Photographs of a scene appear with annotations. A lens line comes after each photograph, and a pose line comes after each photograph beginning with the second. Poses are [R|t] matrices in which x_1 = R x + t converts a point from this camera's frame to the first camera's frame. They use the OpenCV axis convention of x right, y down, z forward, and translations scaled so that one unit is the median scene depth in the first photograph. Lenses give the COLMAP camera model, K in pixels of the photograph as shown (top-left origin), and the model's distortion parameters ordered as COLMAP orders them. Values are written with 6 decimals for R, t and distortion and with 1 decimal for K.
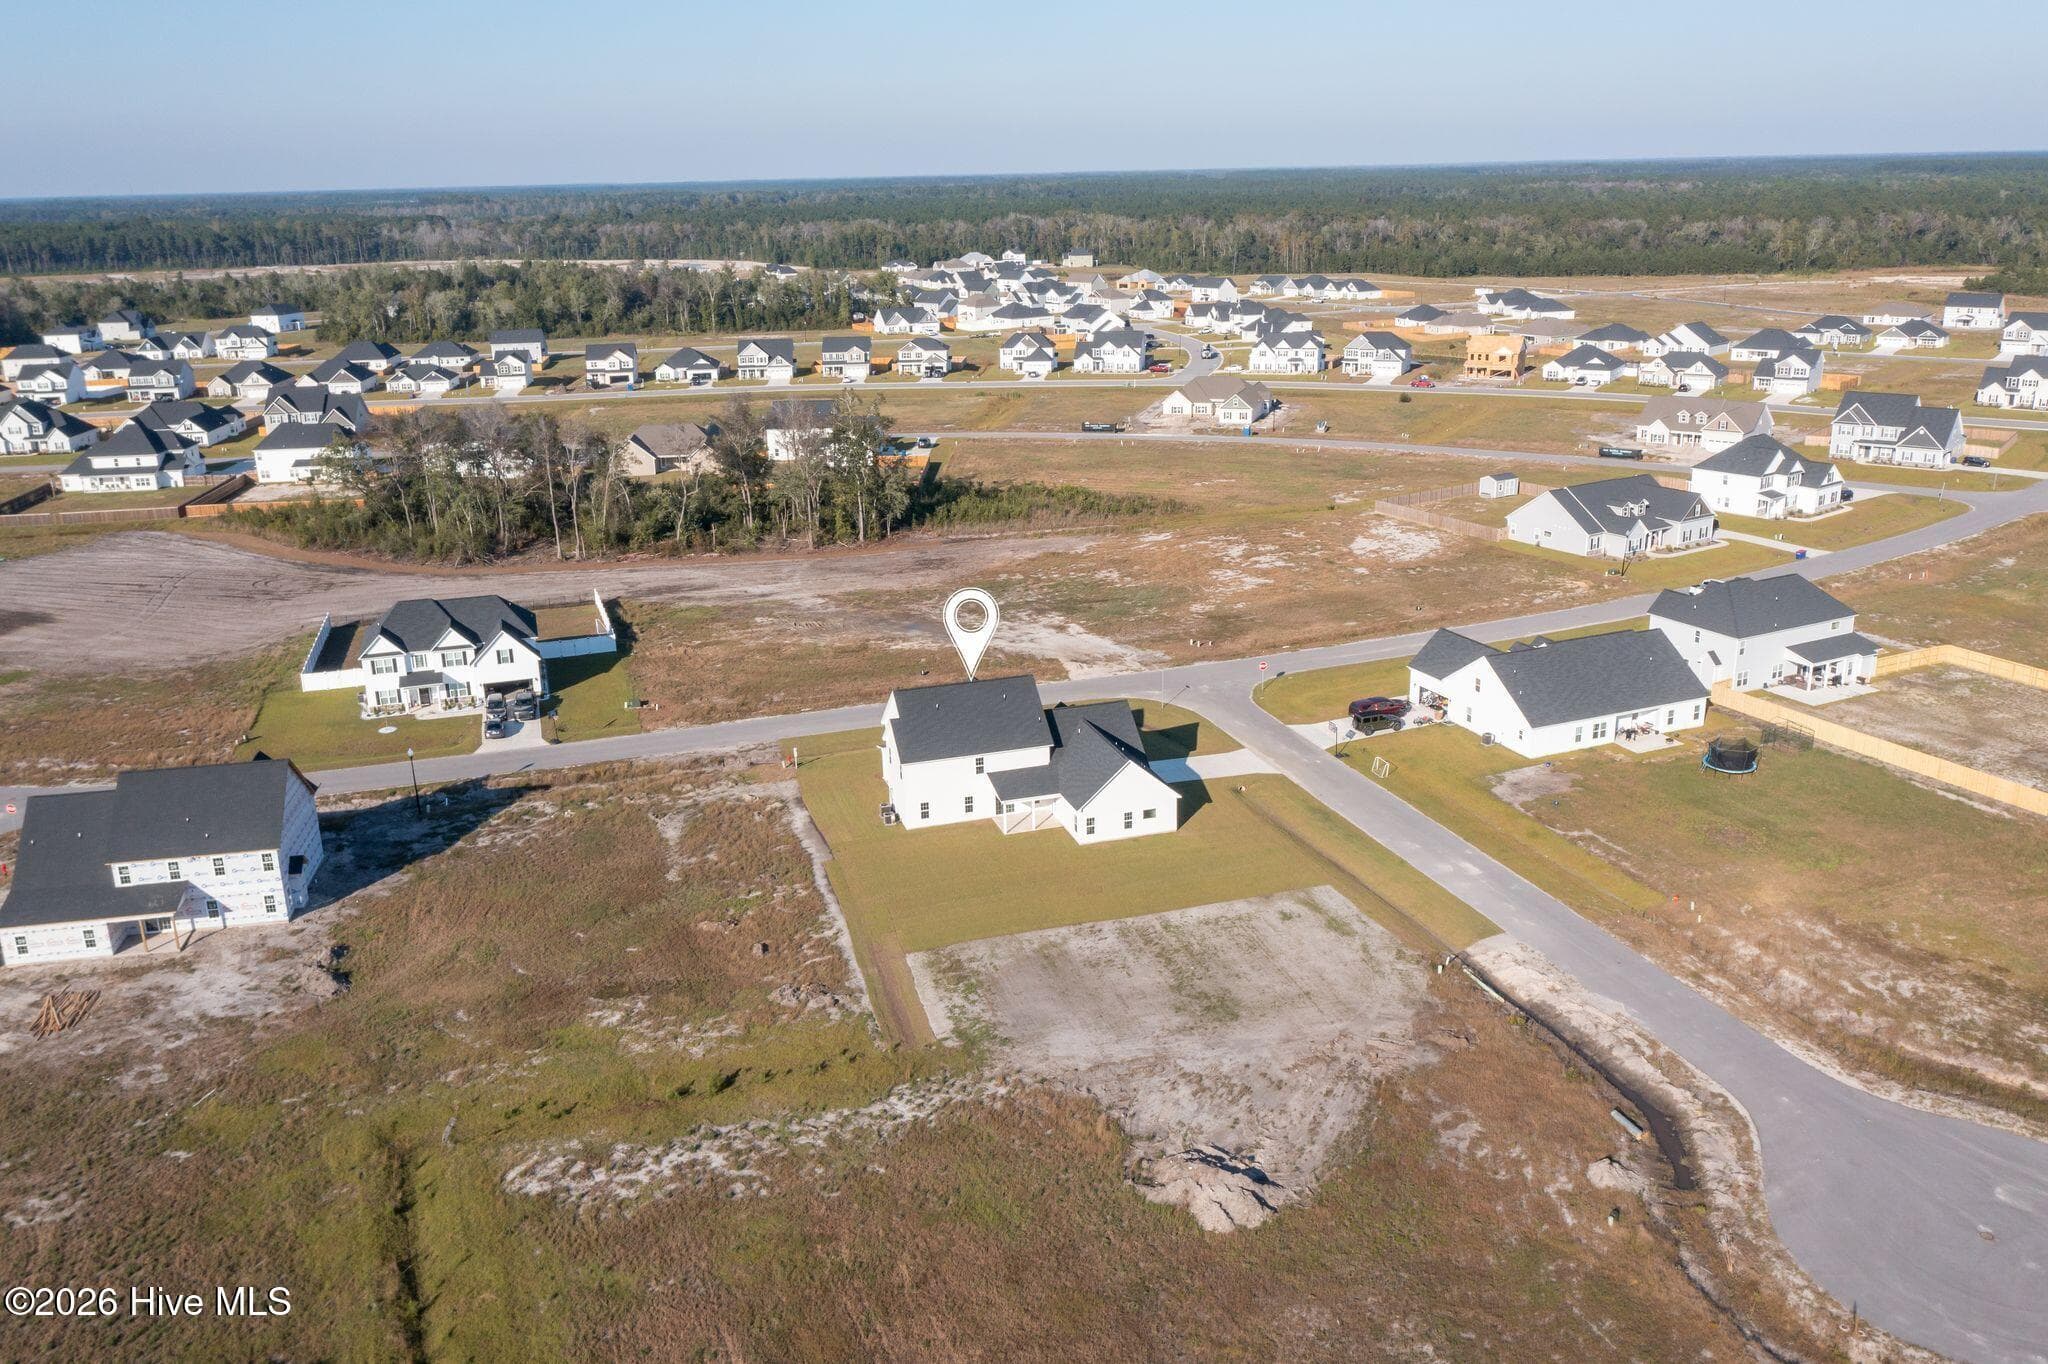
lens RADIAL K [[1622.1, 0, 1017.3], [0, 1622.1, 671.2], [0, 0, 1]] dist [-0.005870, 0.008810]
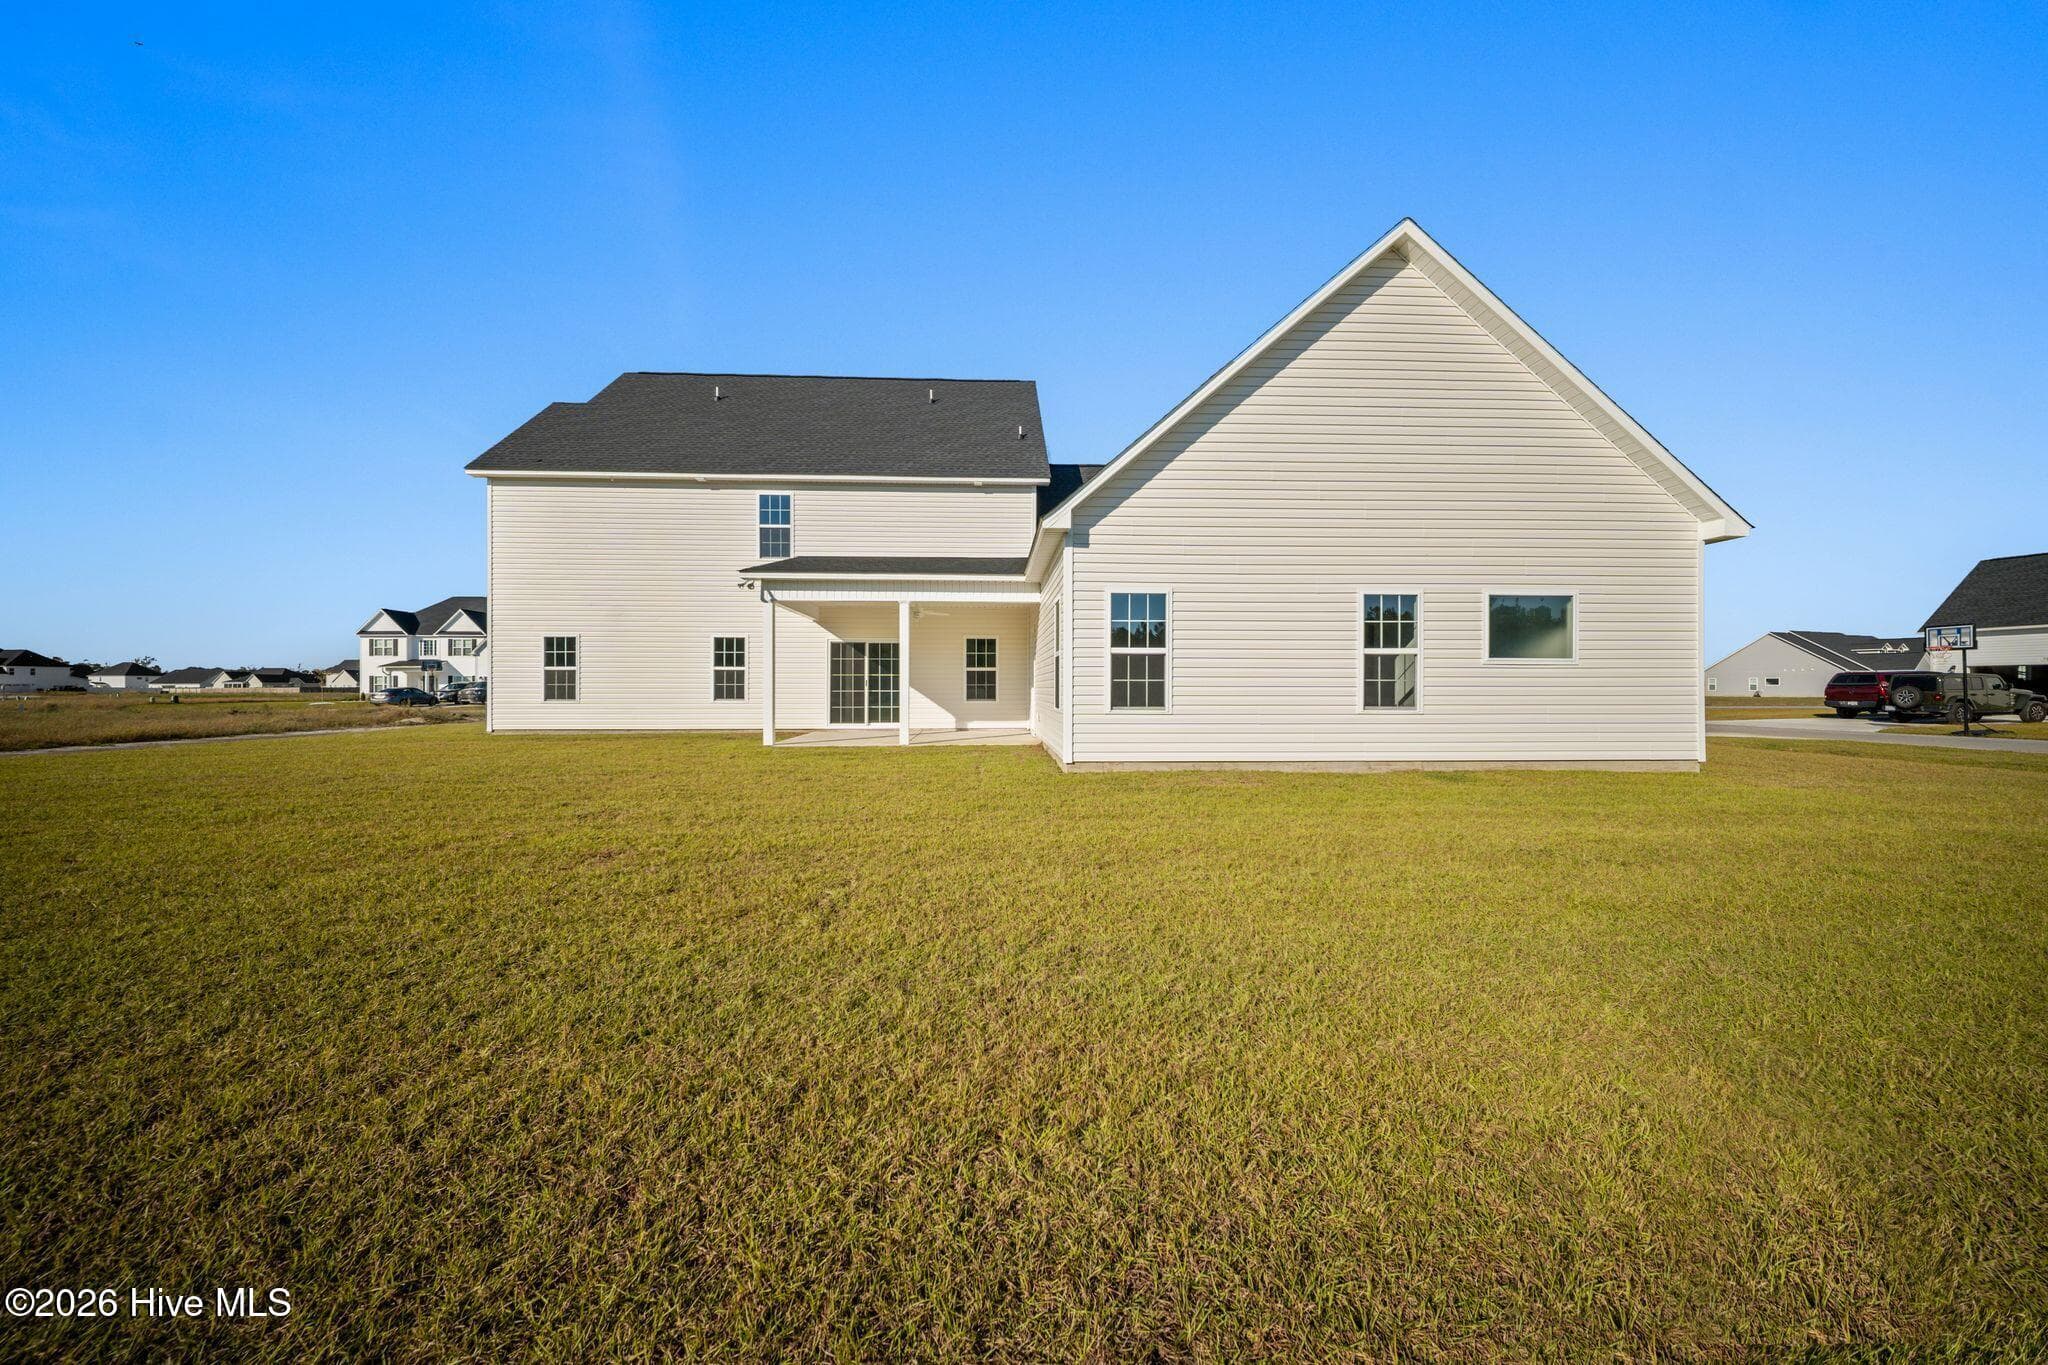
lens RADIAL K [[723.1, 0, 1022.1], [0, 723.1, 676.6], [0, 0, 1]] dist [-0.000664, -0.000117]
pose [[0.969400, 0.022281, -0.244472, 0.049299], [-0.094610, 0.952852, -0.288311, 0.114383], [0.226522, 0.302618, 0.925803, 0.897885]]
